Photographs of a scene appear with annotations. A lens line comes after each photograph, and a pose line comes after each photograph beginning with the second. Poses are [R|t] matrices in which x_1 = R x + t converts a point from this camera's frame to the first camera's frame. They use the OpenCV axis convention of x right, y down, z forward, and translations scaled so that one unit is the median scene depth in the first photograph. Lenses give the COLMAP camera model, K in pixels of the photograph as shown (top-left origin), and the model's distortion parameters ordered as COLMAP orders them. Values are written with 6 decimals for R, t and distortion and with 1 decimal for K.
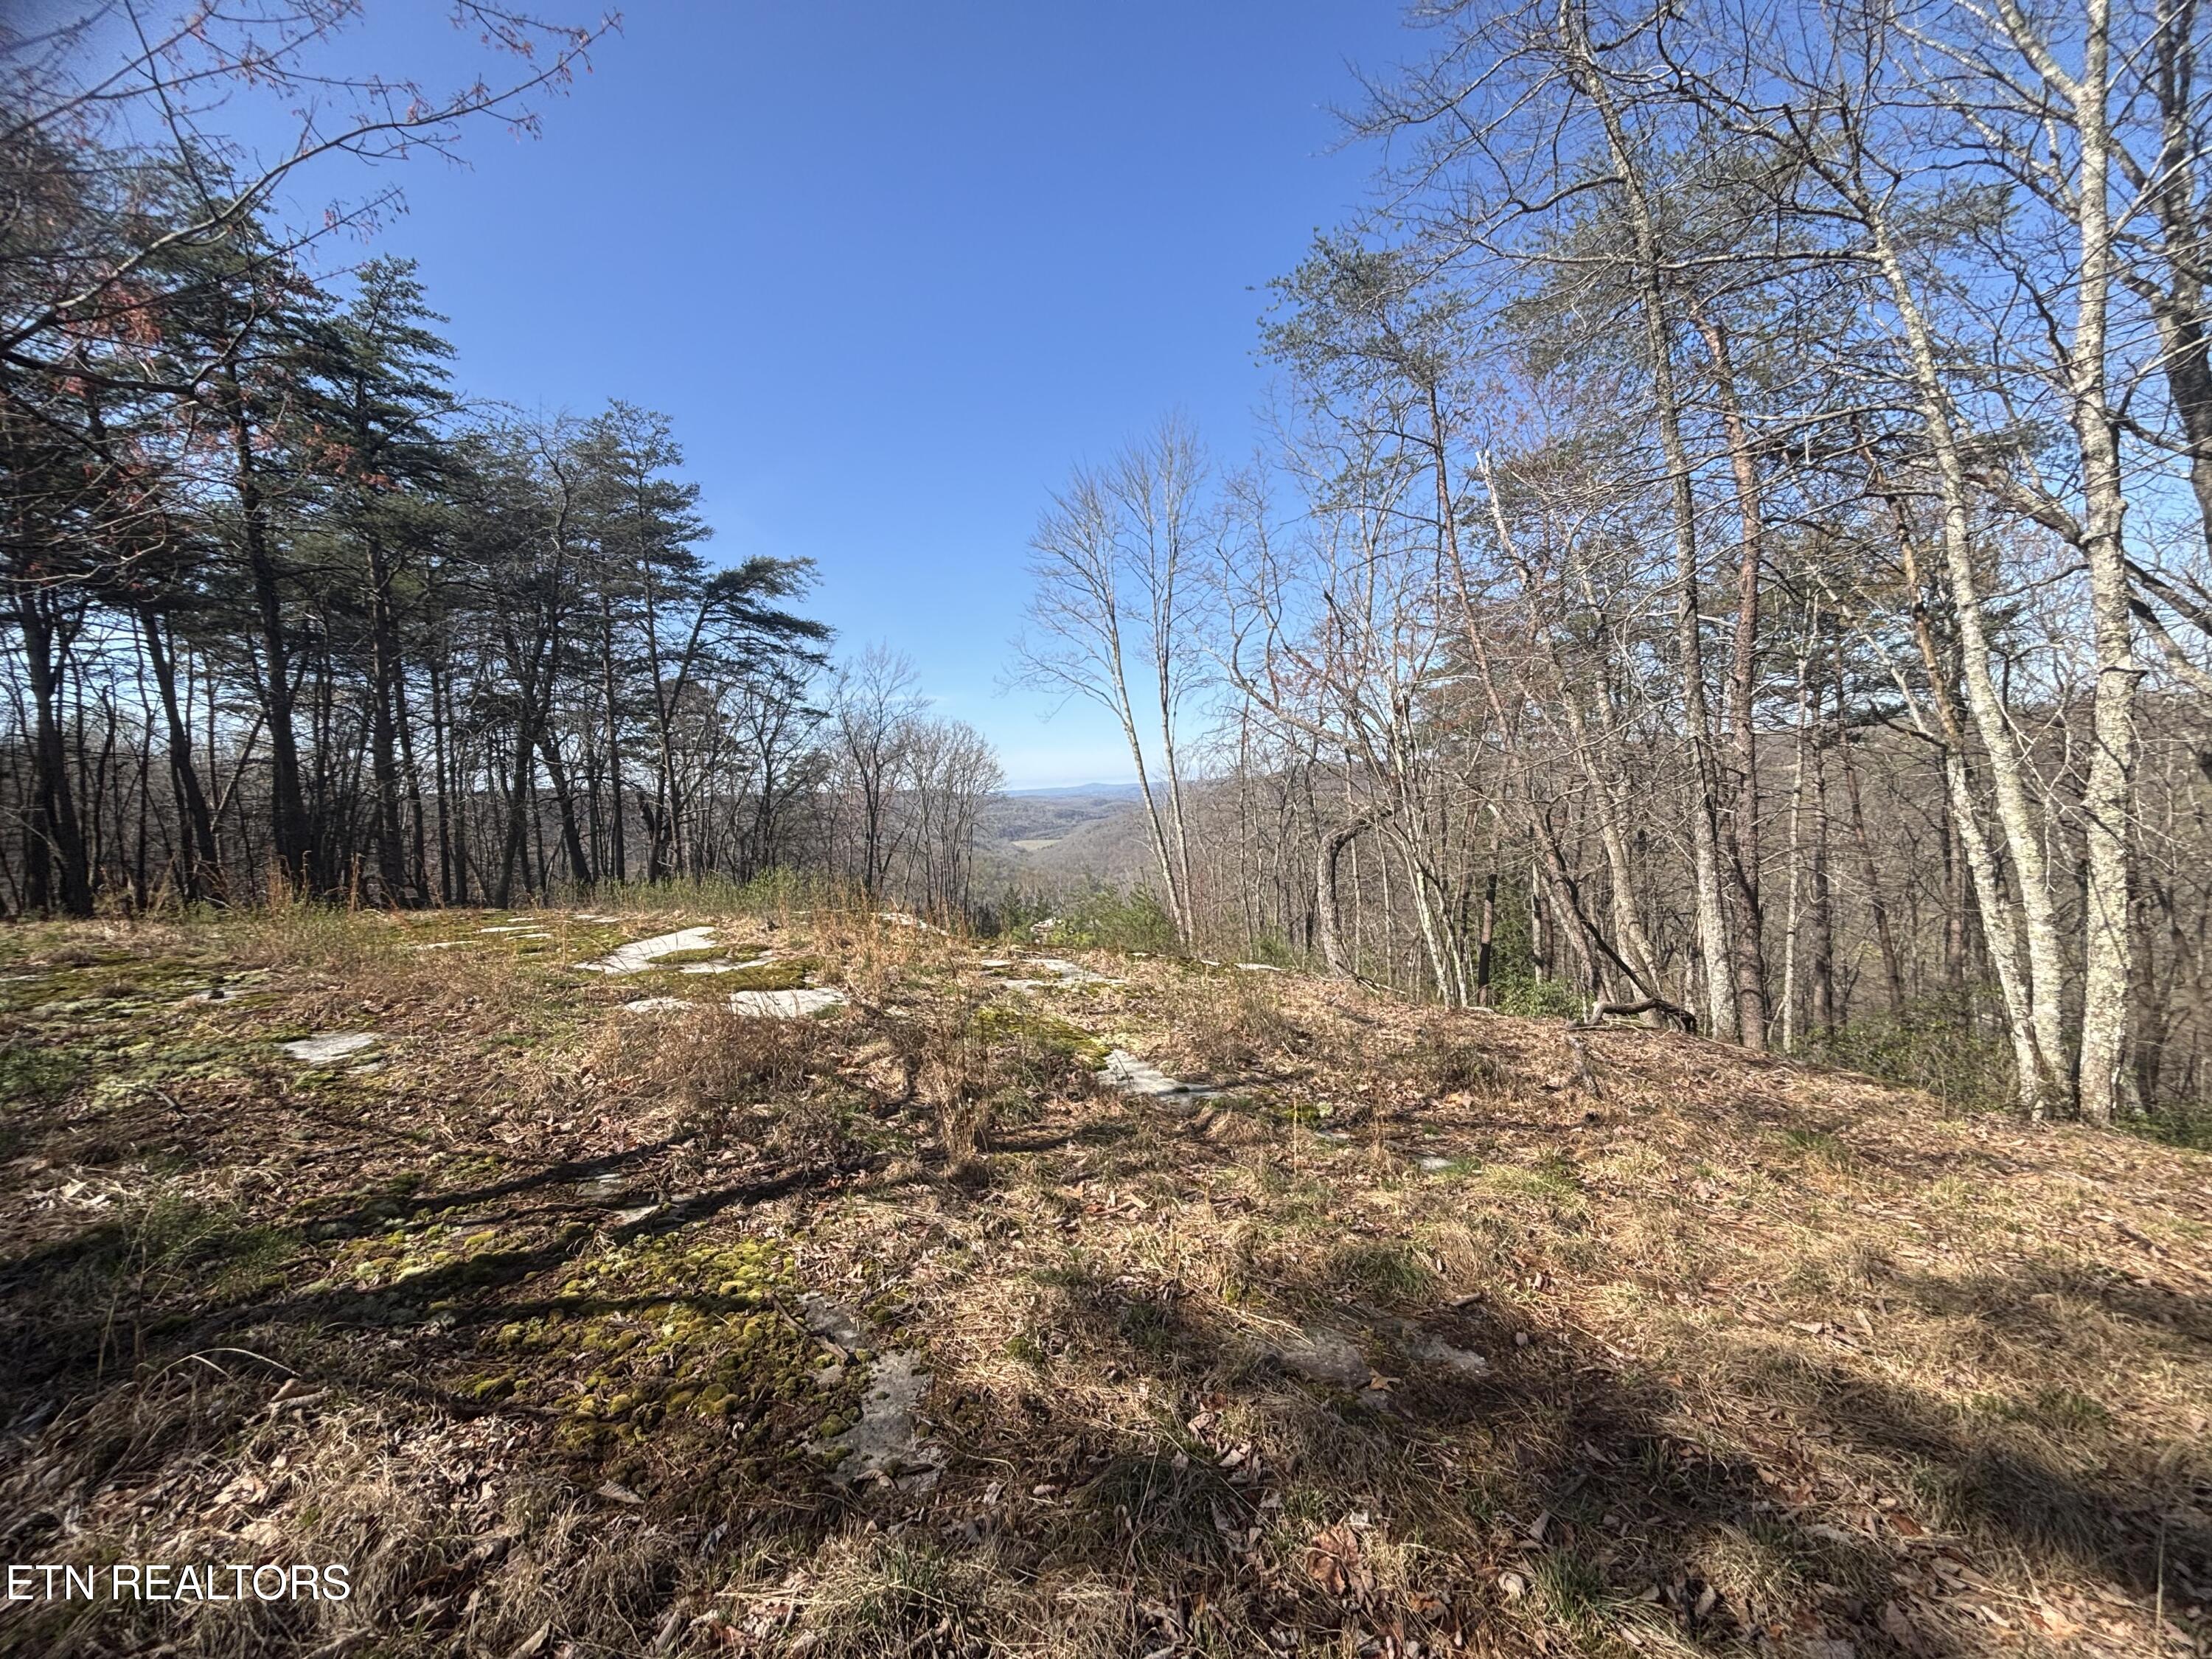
lens RADIAL K [[883.9, 0, 1112.2], [0, 883.9, 831.8], [0, 0, 1]] dist [-0.000406, -0.013588]
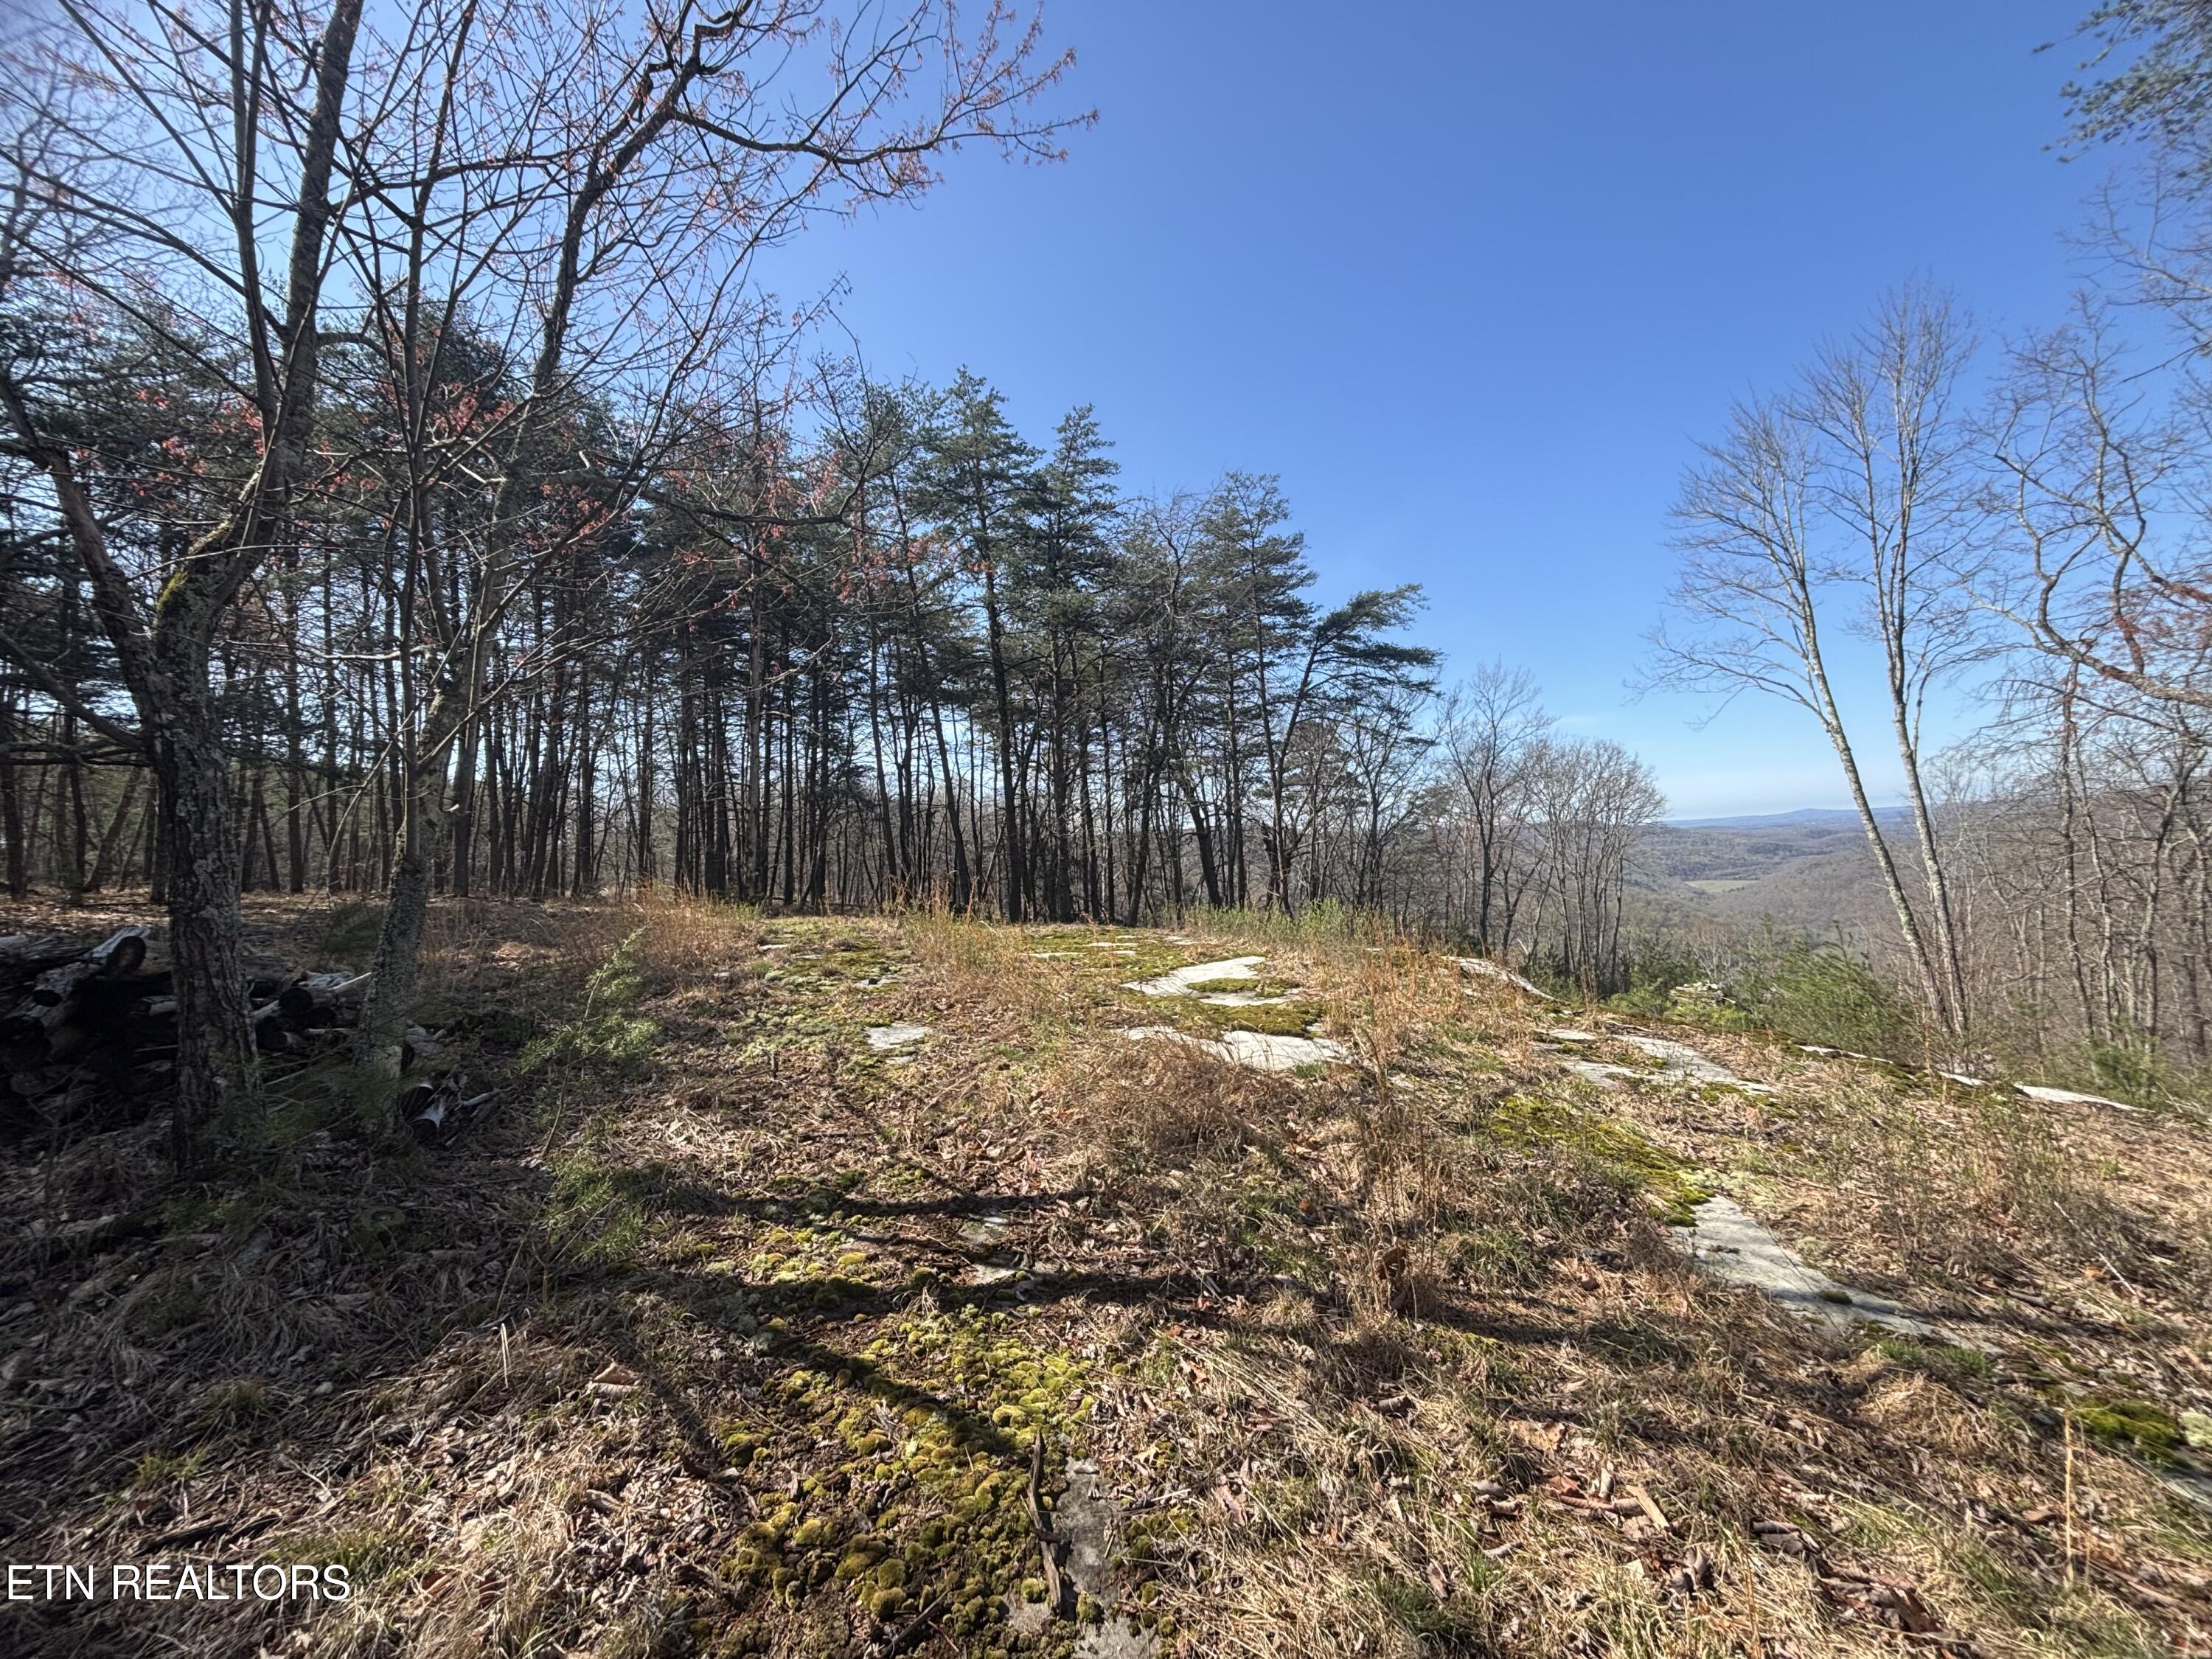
lens RADIAL K [[892.2, 0, 1101.6], [0, 892.2, 821.7], [0, 0, 1]] dist [-0.001032, -0.000688]
pose [[0.770018, -0.018647, -0.637750, 0.061791], [-0.013273, 0.998888, -0.045233, 0.002493], [0.637884, 0.043295, 0.768914, 0.145220]]
